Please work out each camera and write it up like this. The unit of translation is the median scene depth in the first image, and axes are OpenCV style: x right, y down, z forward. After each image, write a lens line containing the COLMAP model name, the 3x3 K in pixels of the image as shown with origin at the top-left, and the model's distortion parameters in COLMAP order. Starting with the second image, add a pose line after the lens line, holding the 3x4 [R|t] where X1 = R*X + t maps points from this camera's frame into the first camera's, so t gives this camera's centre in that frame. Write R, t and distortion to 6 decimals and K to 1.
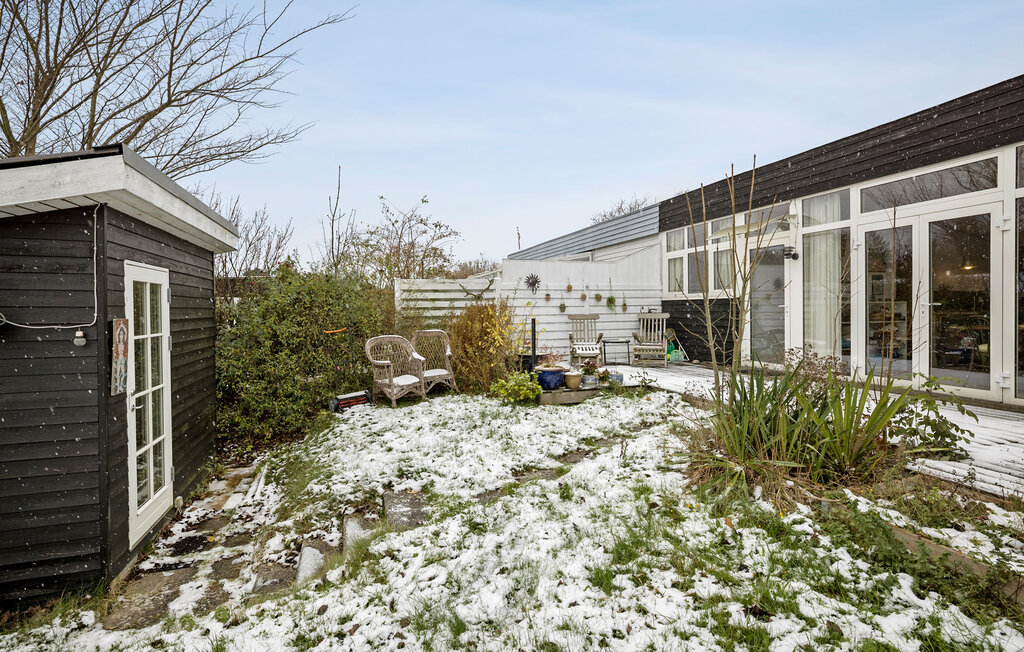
lens RADIAL K [[515.3, 0, 512.4], [0, 515.3, 315.8], [0, 0, 1]] dist [-0.037936, 0.025145]
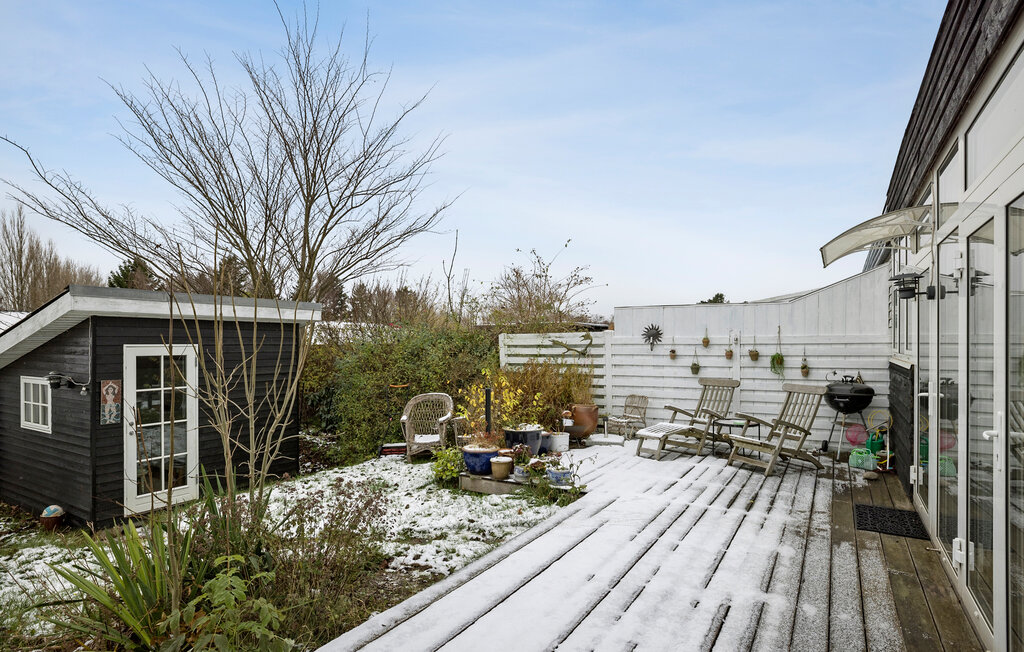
lens RADIAL K [[541.0, 0, 494.6], [0, 541.0, 348.9], [0, 0, 1]] dist [0.000191, 0.001726]
pose [[0.643157, 0.014087, -0.765605, 1.177396], [-0.013769, 0.999882, 0.006831, -0.105130], [0.765610, 0.006148, 0.643275, 0.660958]]
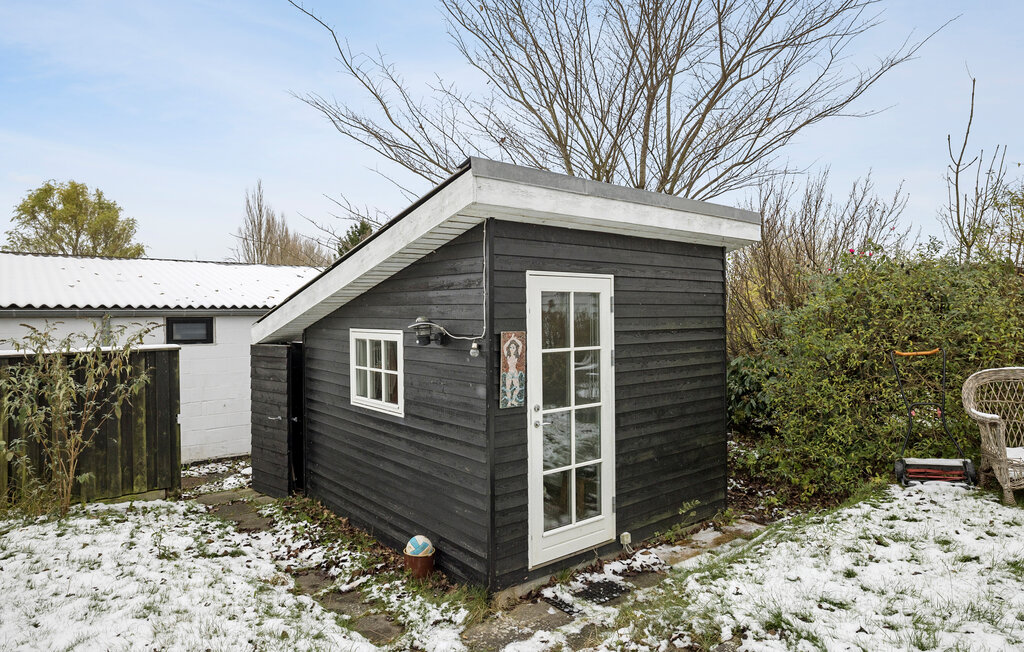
lens RADIAL K [[610.5, 0, 512.0], [0, 610.5, 326.0], [0, 0, 1]] dist [0.002120, 0.000117]
pose [[0.371340, 0.021277, -0.928253, 0.262381], [-0.007249, 0.999773, 0.020016, -0.023060], [0.928469, -0.000703, 0.371410, 0.453427]]
